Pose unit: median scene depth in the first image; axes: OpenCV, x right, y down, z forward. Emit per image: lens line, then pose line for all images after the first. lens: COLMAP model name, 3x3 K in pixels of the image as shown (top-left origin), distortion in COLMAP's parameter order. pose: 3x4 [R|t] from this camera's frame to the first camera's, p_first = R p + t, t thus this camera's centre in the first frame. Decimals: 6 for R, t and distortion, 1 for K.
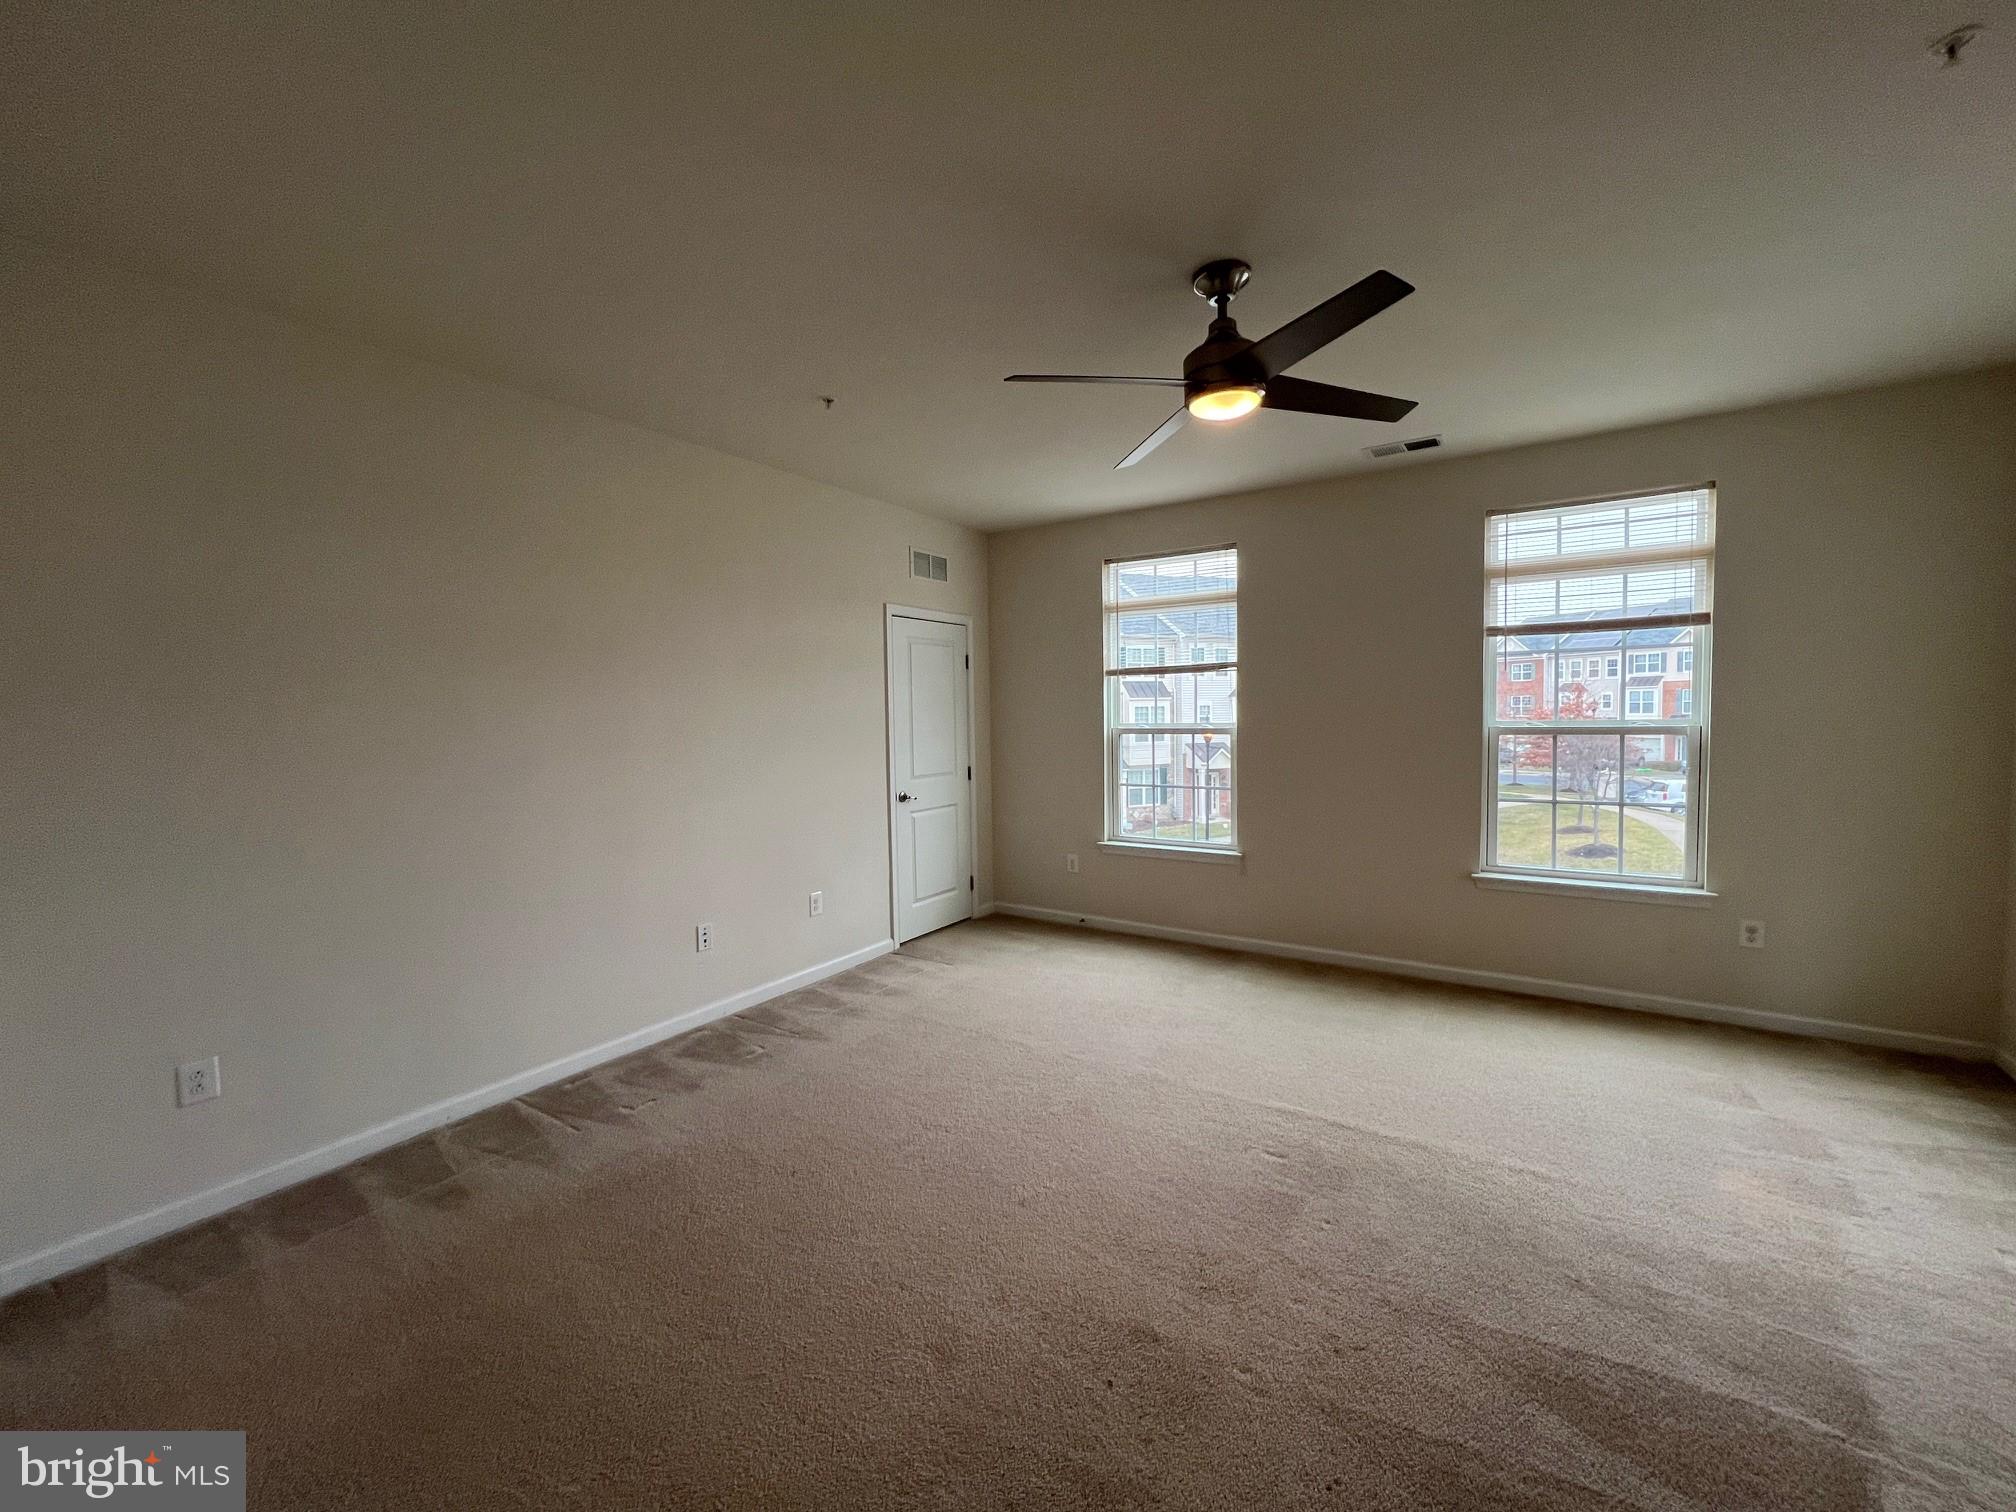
lens RADIAL K [[806.2, 0, 1006.1], [0, 806.2, 748.6], [0, 0, 1]] dist [0.001421, 0.000005]
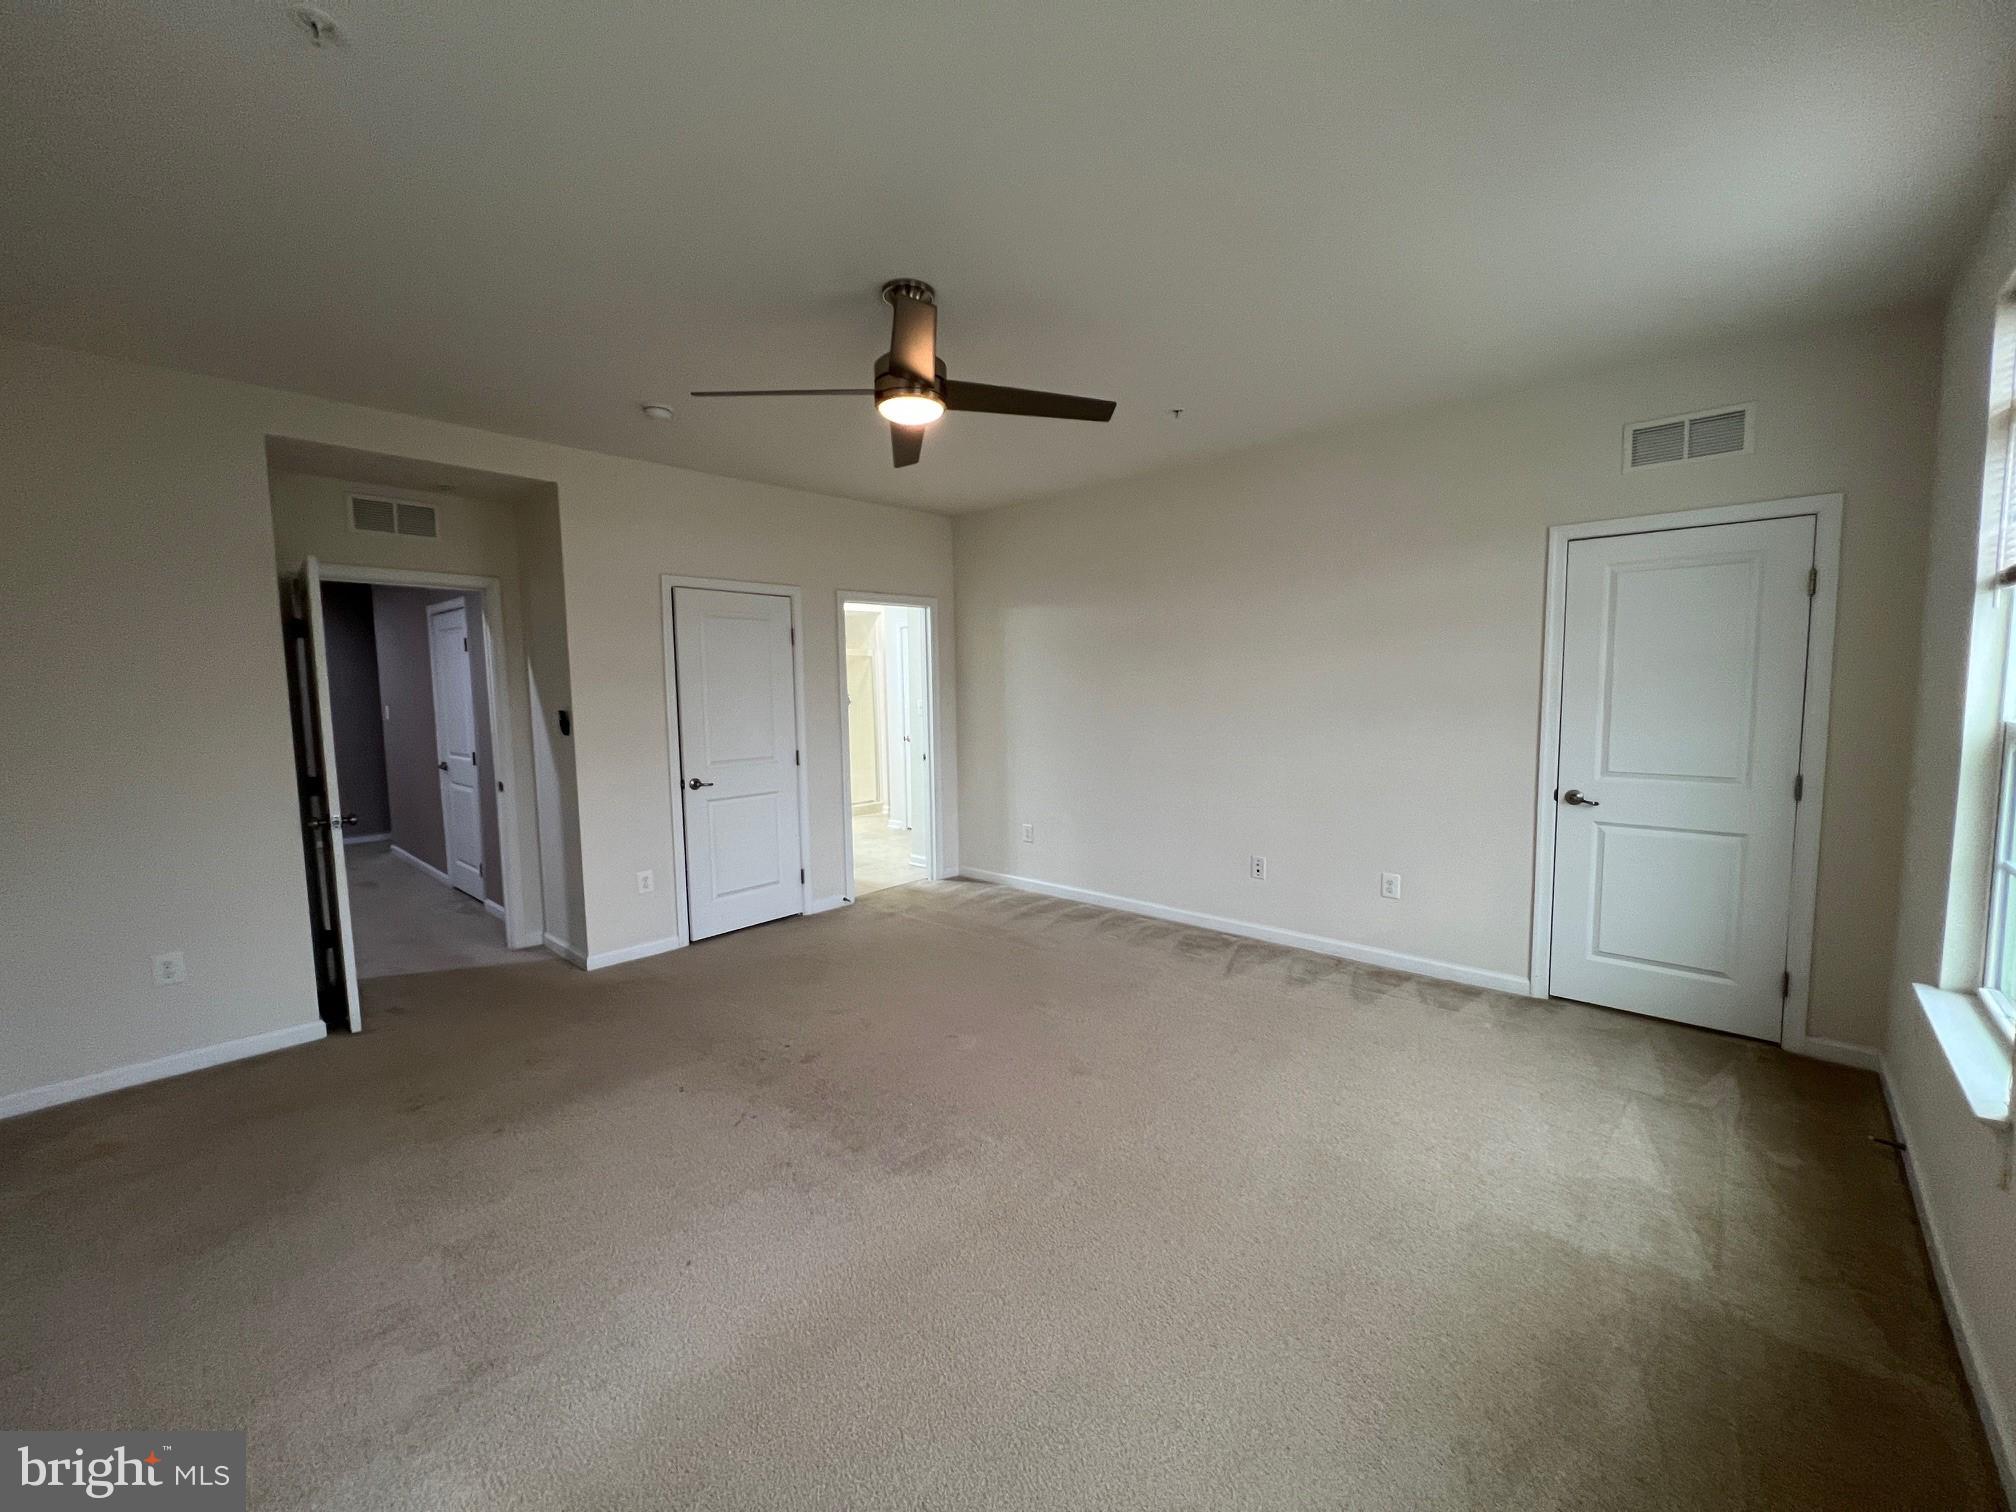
lens RADIAL K [[806.2, 0, 1013.9], [0, 806.2, 759.4], [0, 0, 1]] dist [0.001421, 0.000005]
pose [[-0.155921, 0.109718, -0.981657, 0.721274], [-0.028204, 0.992912, 0.115456, -0.046536], [0.987367, 0.045689, -0.151721, 0.701285]]
